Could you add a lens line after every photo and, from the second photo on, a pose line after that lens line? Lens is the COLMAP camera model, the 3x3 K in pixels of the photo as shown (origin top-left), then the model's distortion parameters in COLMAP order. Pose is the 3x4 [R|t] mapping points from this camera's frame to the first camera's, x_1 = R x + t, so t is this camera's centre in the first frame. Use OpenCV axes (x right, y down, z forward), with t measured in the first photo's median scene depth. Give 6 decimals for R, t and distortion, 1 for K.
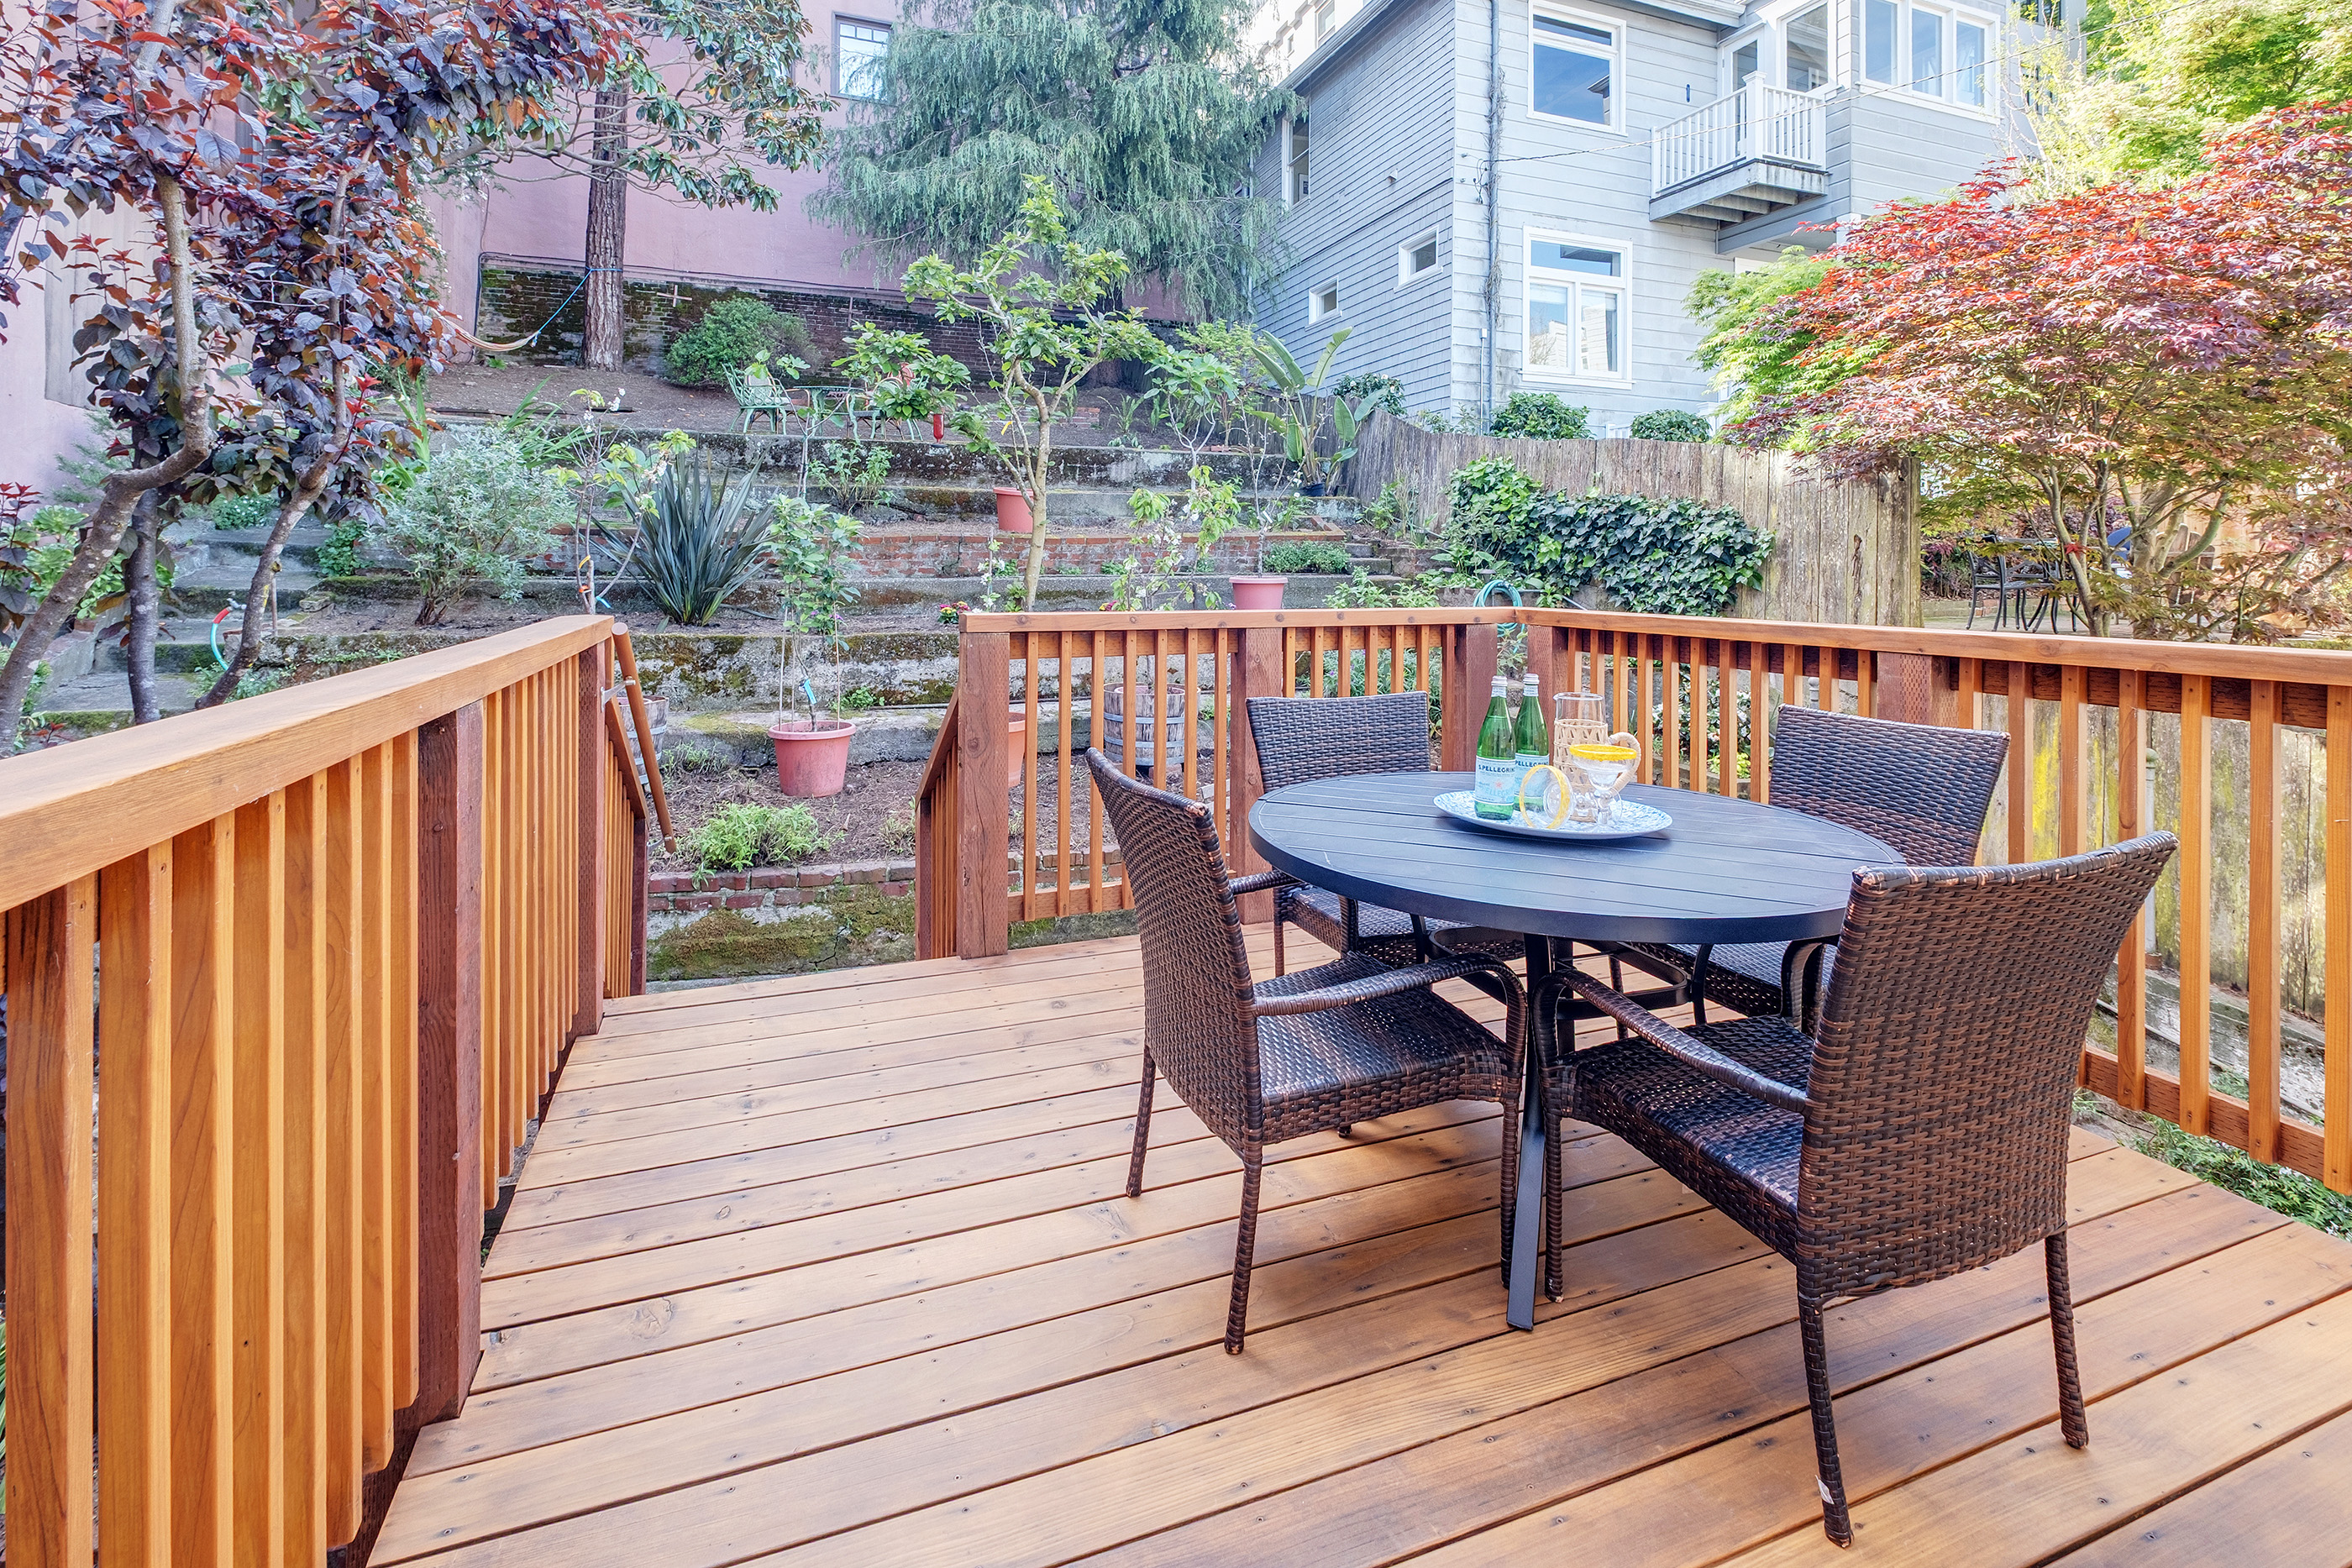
lens RADIAL K [[1067.0, 0, 1183.1], [0, 1067.0, 573.0], [0, 0, 1]] dist [-0.001459, -0.000696]
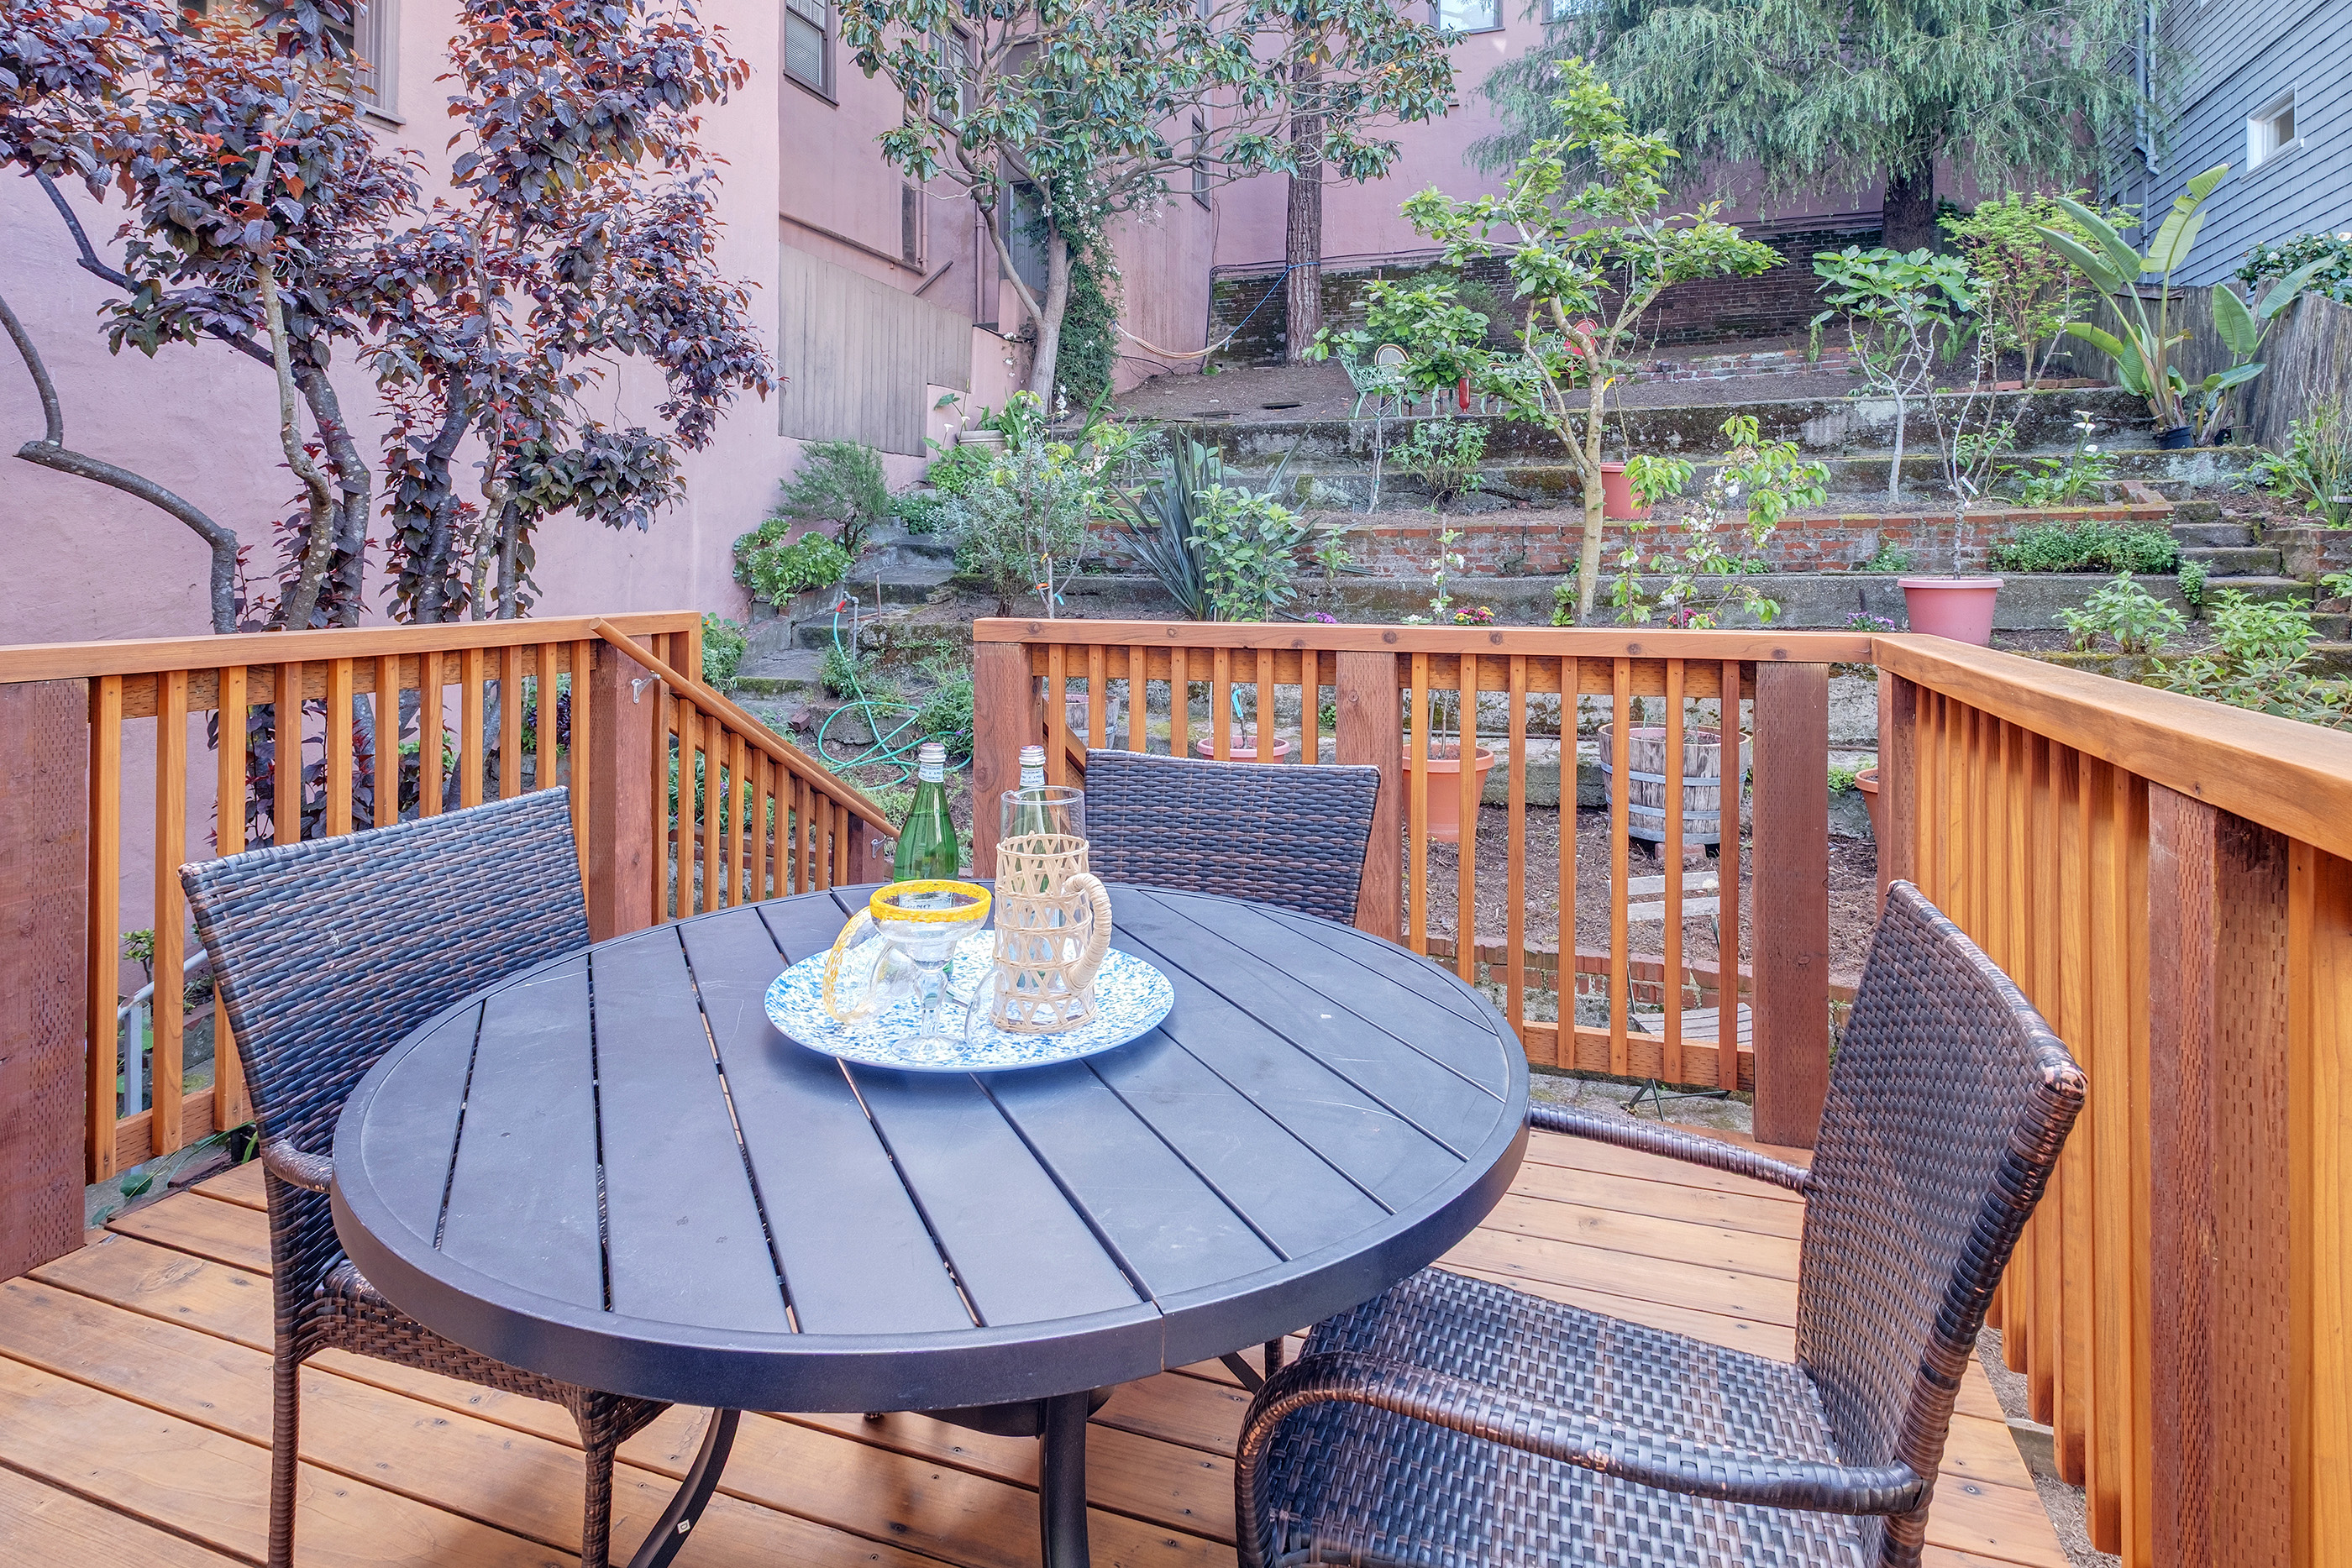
lens RADIAL K [[1214.9, 0, 1212.9], [0, 1214.9, 566.9], [0, 0, 1]] dist [-0.003466, -0.001214]
pose [[0.764882, -0.001203, -0.644170, 0.203642], [-0.001624, 0.999991, -0.003796, 0.000502], [0.644169, 0.003949, 0.764873, 0.142182]]
